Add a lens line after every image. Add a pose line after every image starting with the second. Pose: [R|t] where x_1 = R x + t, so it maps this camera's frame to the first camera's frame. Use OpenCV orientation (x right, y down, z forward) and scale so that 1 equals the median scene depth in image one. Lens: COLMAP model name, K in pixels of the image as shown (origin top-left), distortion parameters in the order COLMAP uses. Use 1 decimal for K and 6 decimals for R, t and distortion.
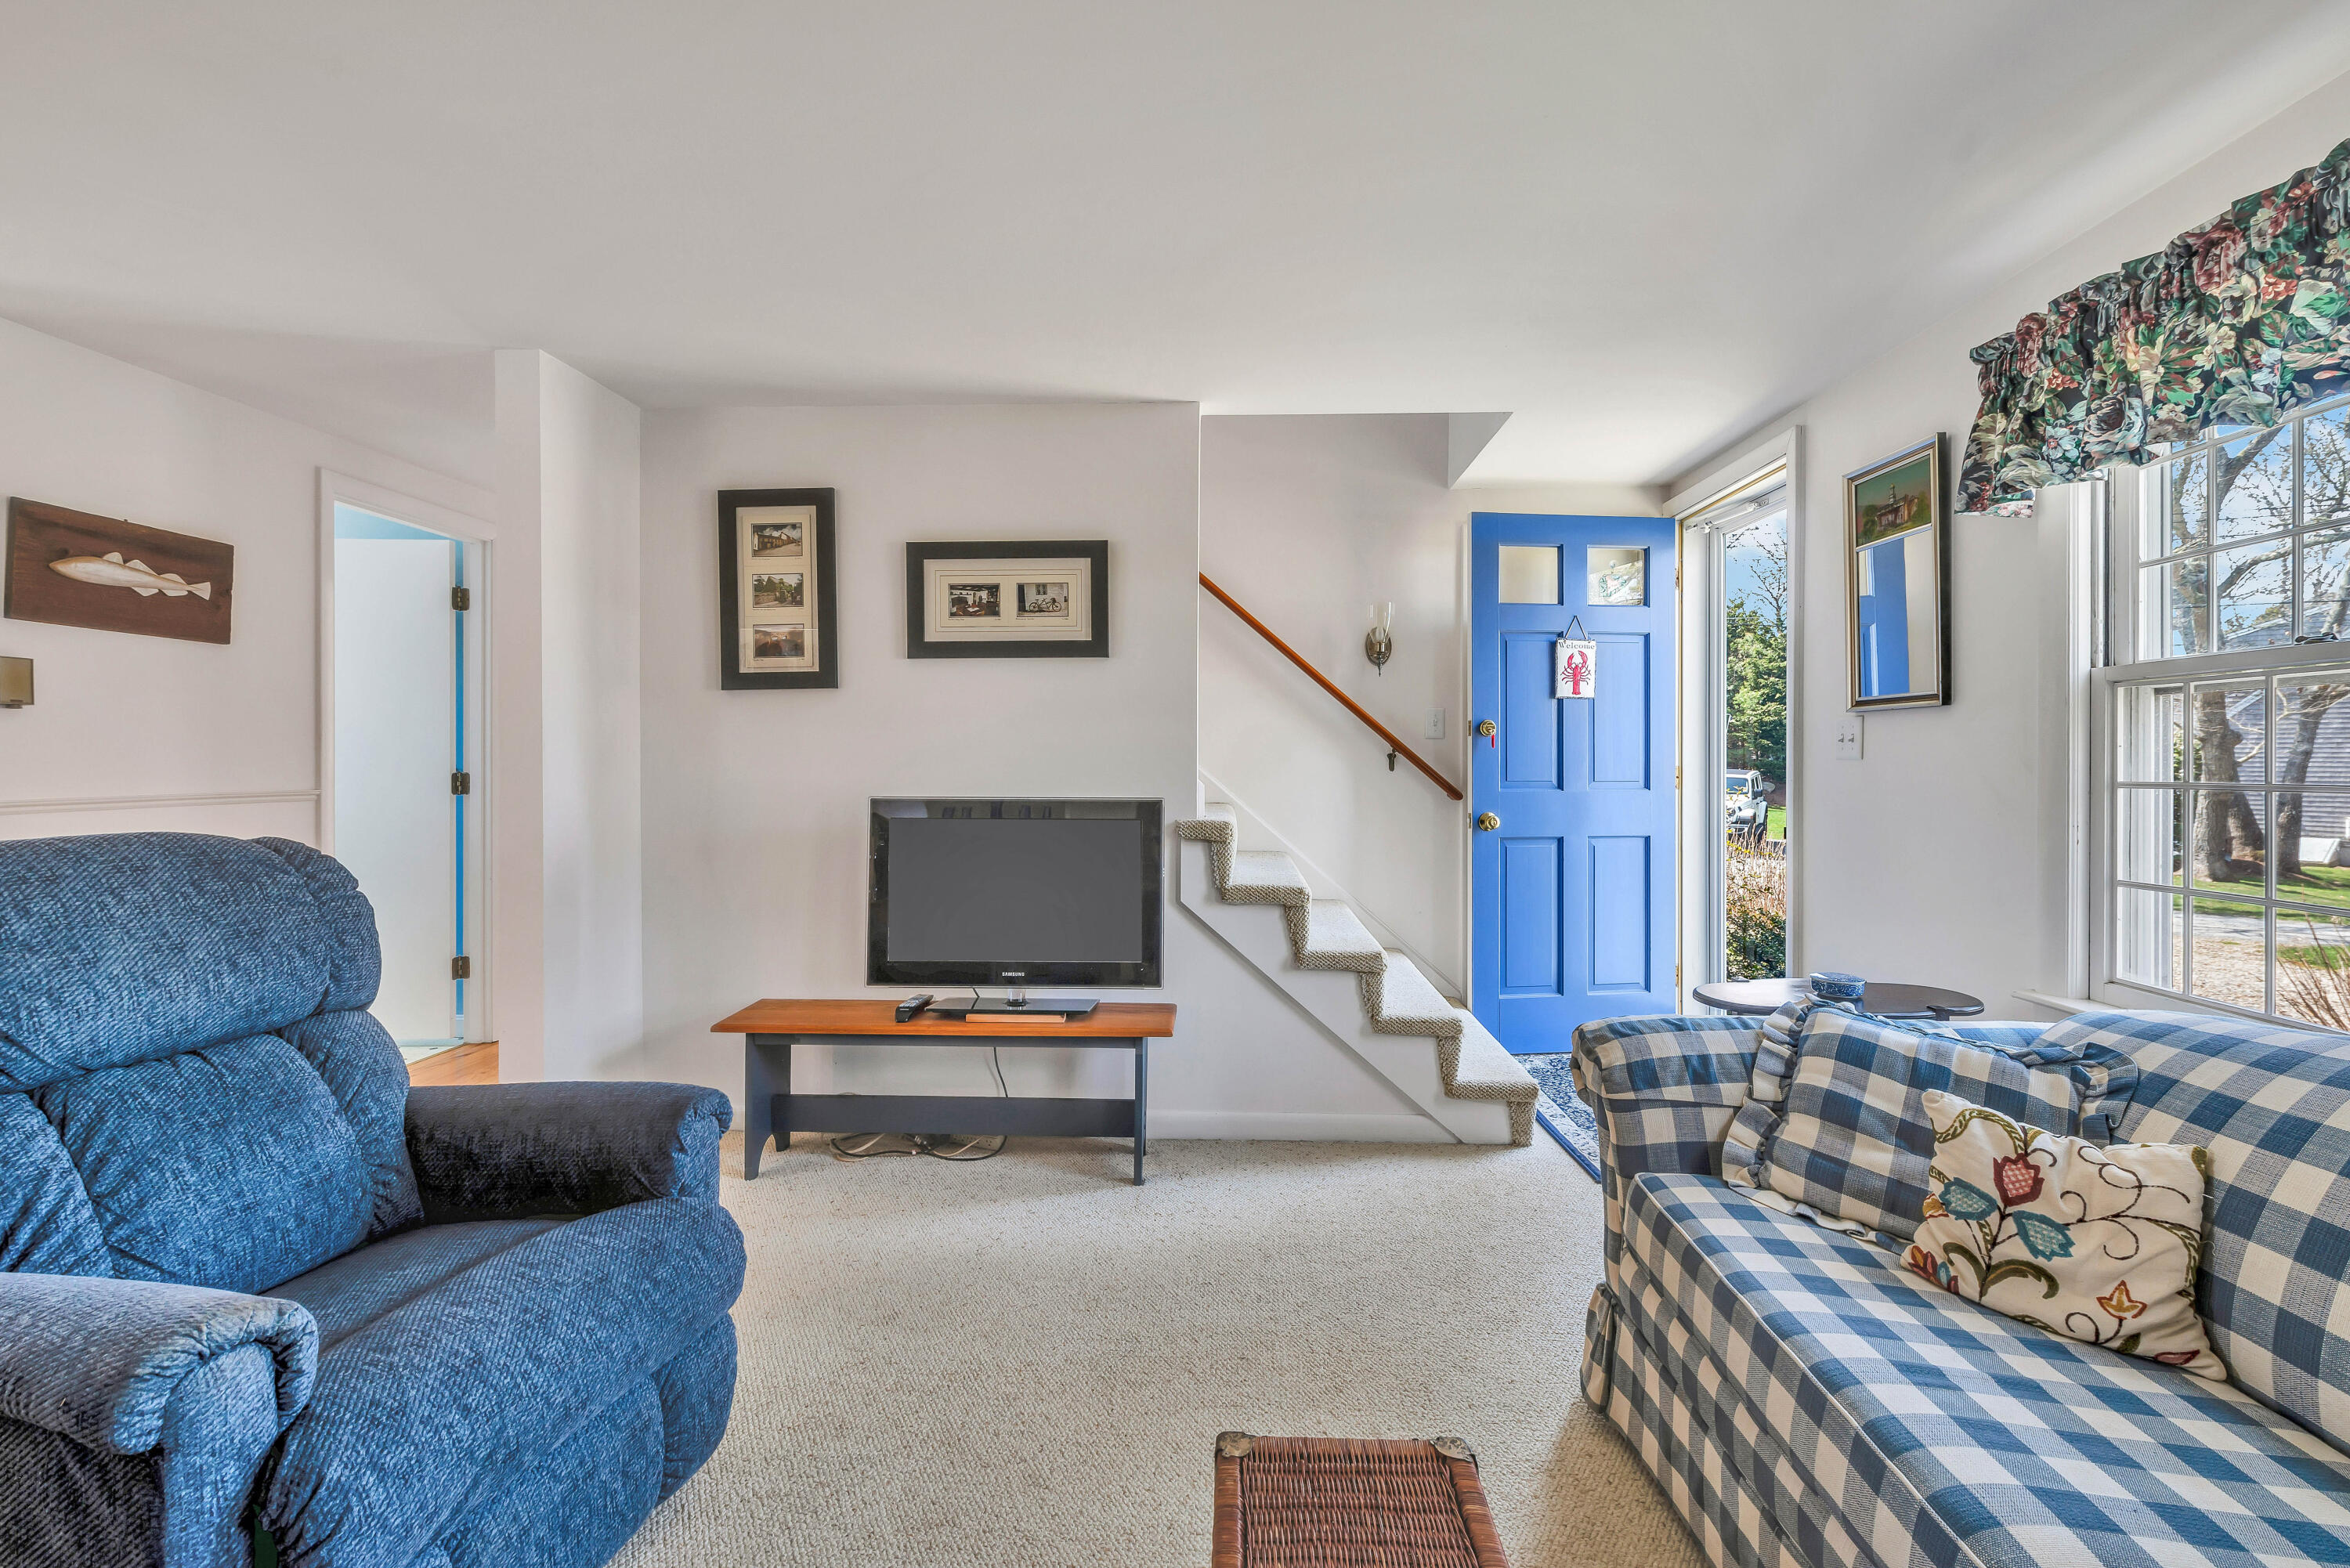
lens RADIAL K [[998.4, 0, 1182.1], [0, 998.4, 753.0], [0, 0, 1]] dist [-0.001333, -0.000342]
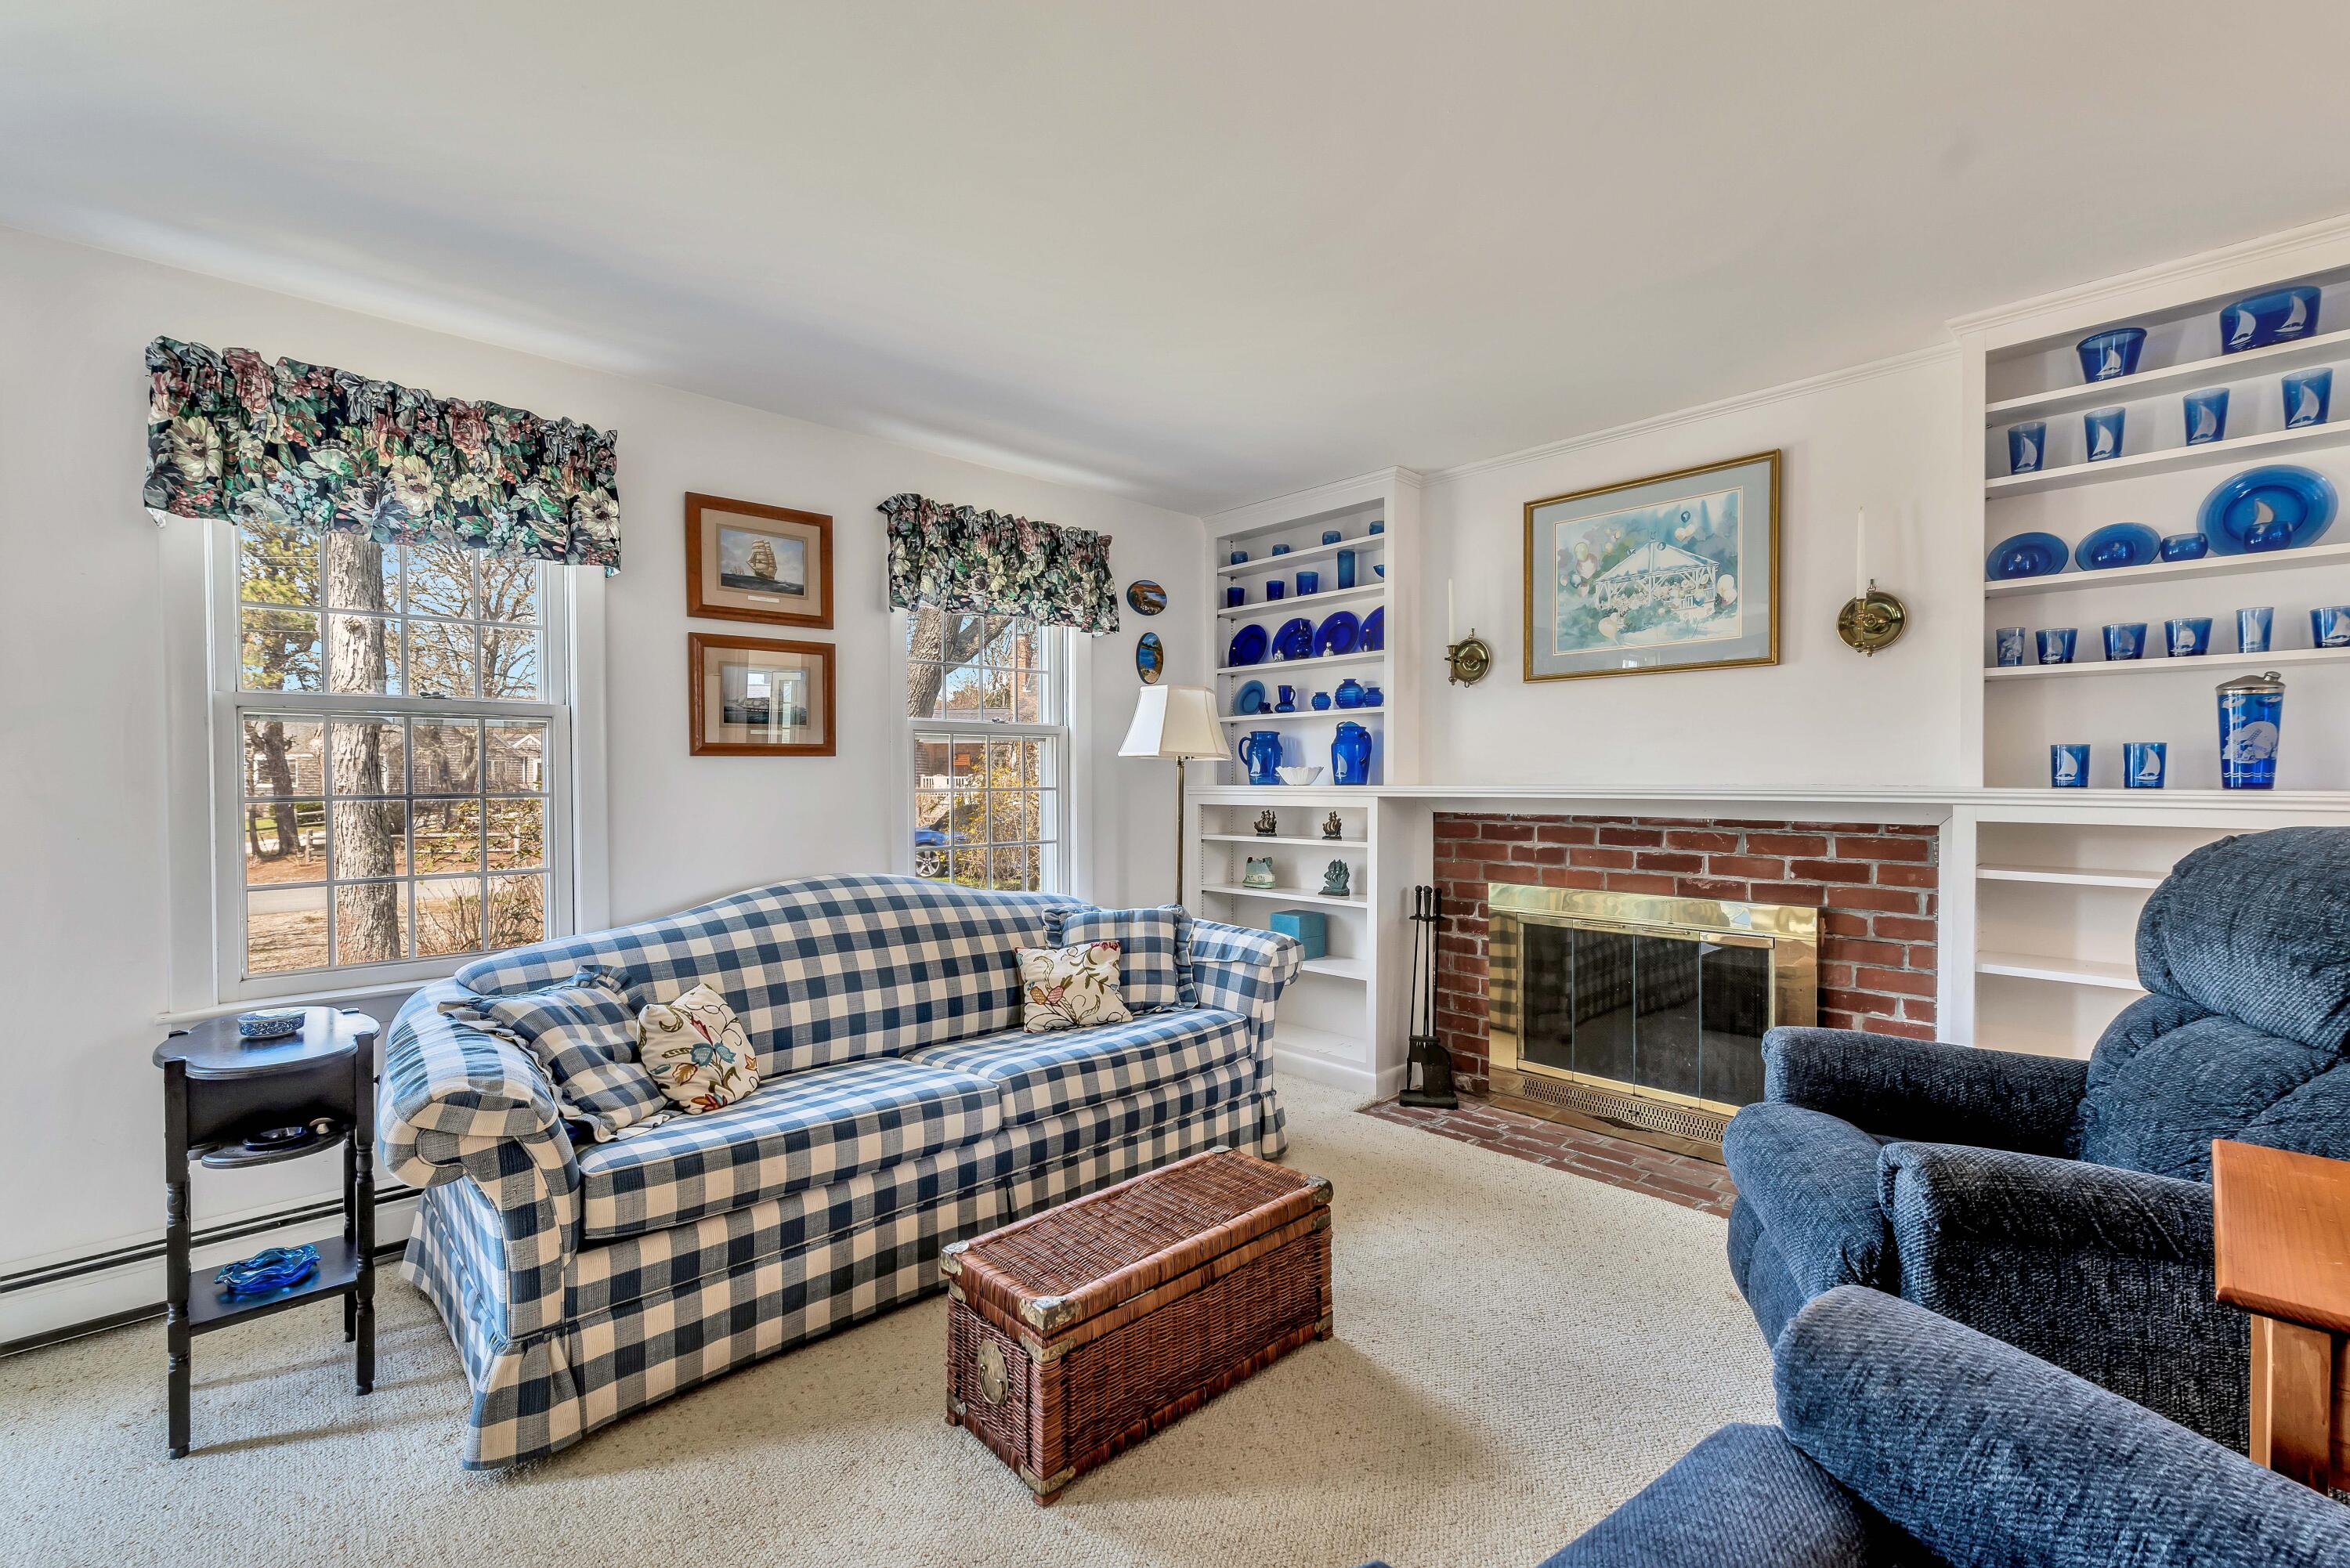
lens RADIAL K [[1009.3, 0, 1178.1], [0, 1009.3, 811.0], [0, 0, 1]] dist [-0.000624, 0.000211]
pose [[-0.713473, -0.019380, 0.700414, -0.715562], [0.001042, 0.999587, 0.028720, 0.014034], [-0.700682, 0.021220, -0.713158, 1.321036]]
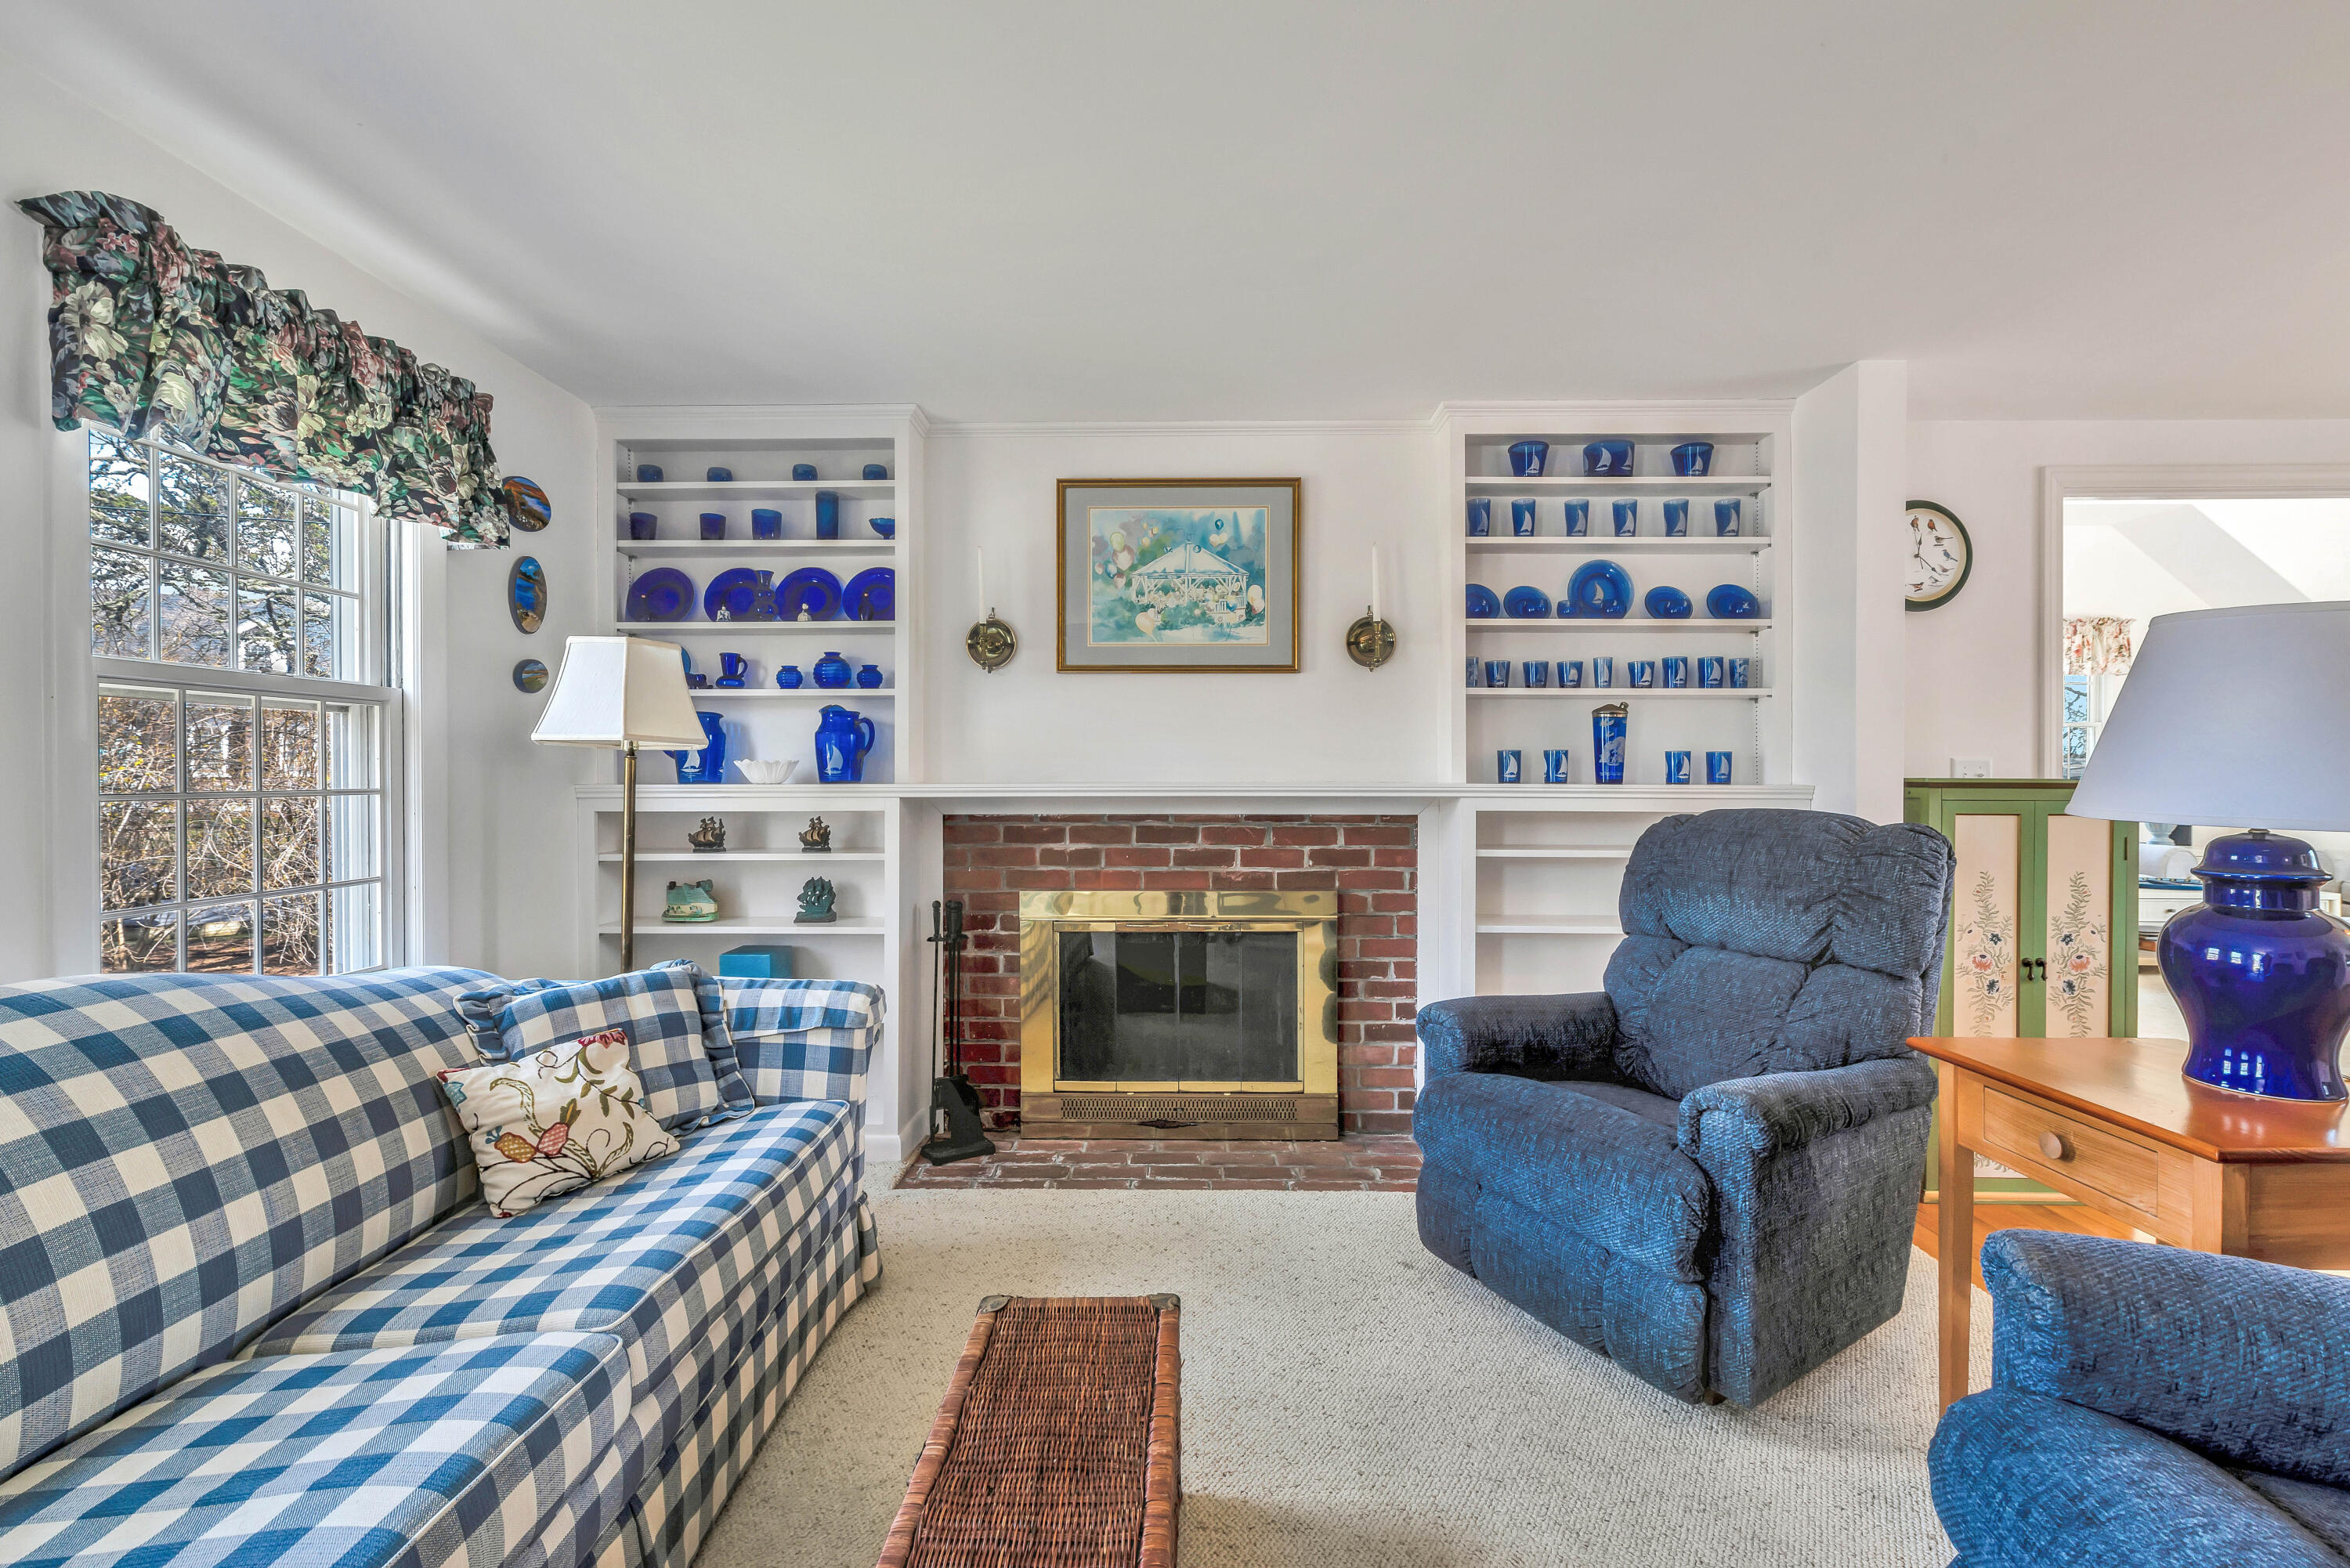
lens RADIAL K [[1012.6, 0, 1173.5], [0, 1012.6, 788.6], [0, 0, 1]] dist [0.000086, 0.000432]
pose [[-0.999899, 0.001998, -0.014079, 0.030642], [0.001856, 0.999947, 0.010098, 0.013232], [0.014098, 0.010071, -0.999850, 1.275012]]
